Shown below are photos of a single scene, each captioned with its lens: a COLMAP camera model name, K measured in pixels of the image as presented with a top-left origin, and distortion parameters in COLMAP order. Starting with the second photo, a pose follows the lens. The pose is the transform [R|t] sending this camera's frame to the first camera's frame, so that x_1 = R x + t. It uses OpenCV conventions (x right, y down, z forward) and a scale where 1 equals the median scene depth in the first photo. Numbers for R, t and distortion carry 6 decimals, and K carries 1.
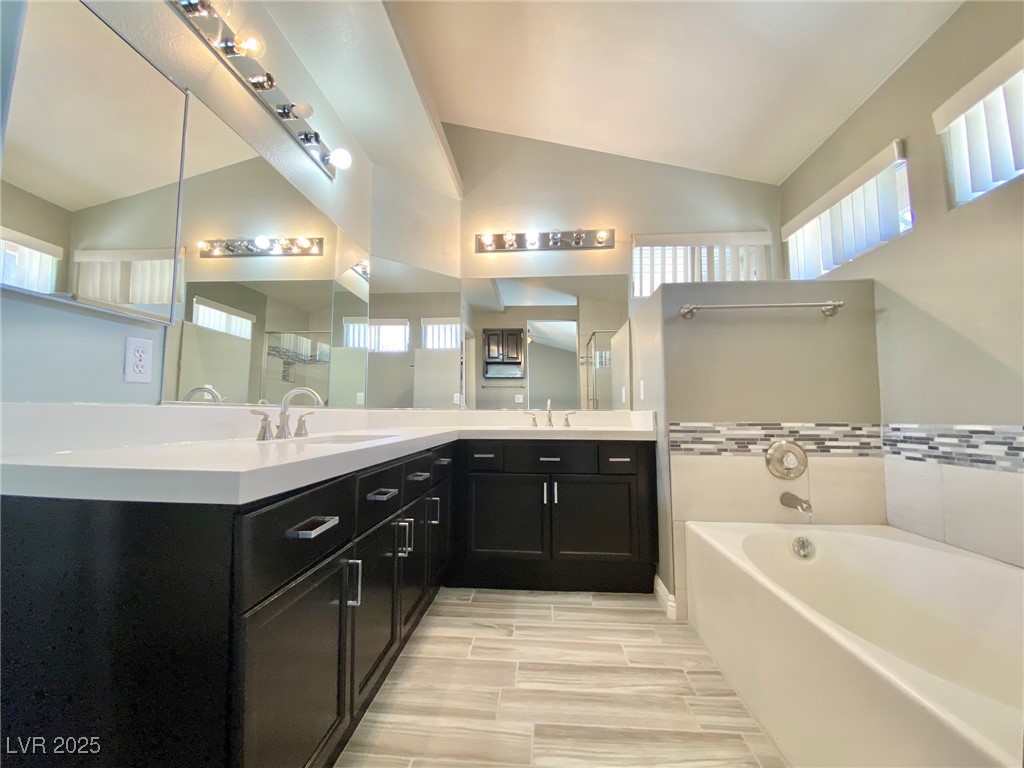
lens RADIAL K [[414.1, 0, 509.4], [0, 414.1, 384.9], [0, 0, 1]] dist [0.015928, -0.018097]
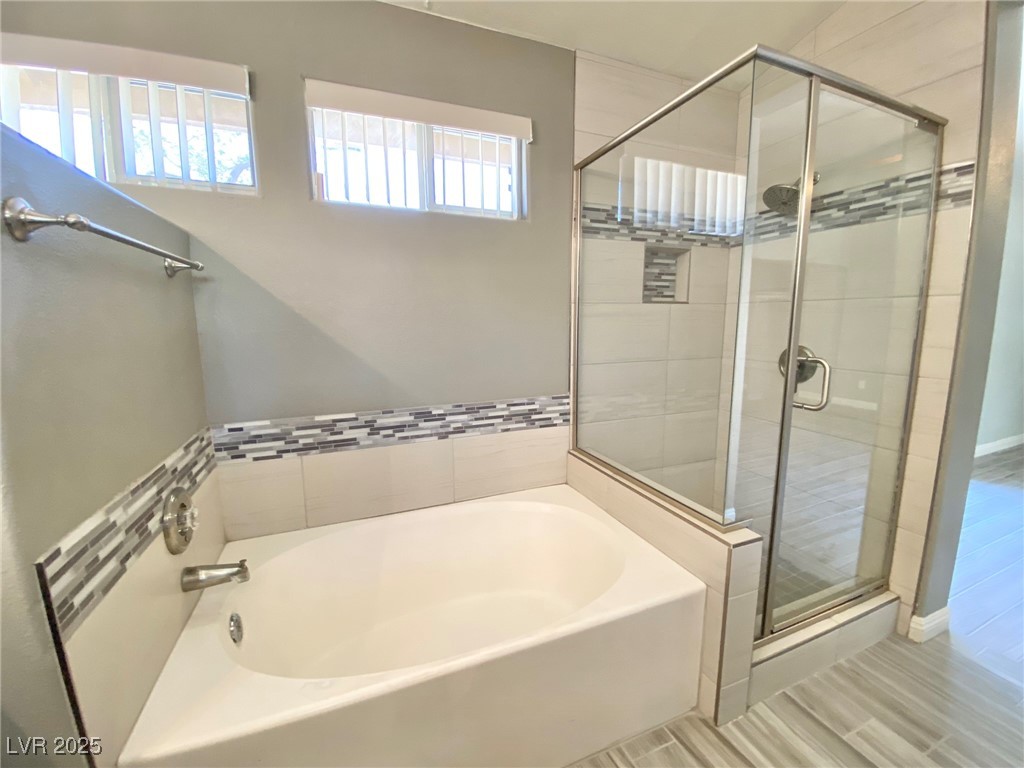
lens RADIAL K [[414.1, 0, 507.8], [0, 414.1, 383.3], [0, 0, 1]] dist [0.015928, -0.018097]
pose [[-0.455154, -0.130429, 0.880808, -0.050879], [-0.058505, 0.991456, 0.116582, -0.111276], [-0.888489, 0.001531, -0.458896, 0.844643]]
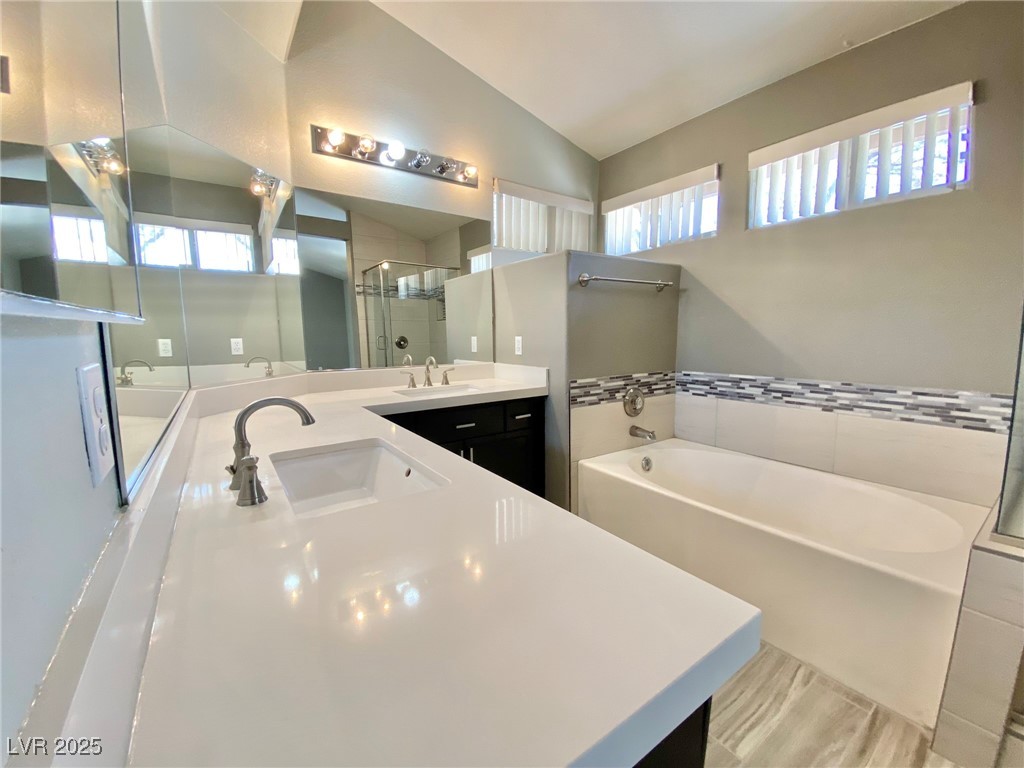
lens RADIAL K [[414.1, 0, 510.0], [0, 414.1, 385.7], [0, 0, 1]] dist [0.015928, -0.018097]
pose [[0.769054, -0.090706, 0.632715, -0.464639], [-0.034009, 0.982671, 0.182213, -0.097193], [-0.638279, -0.161650, 0.752642, 0.265140]]
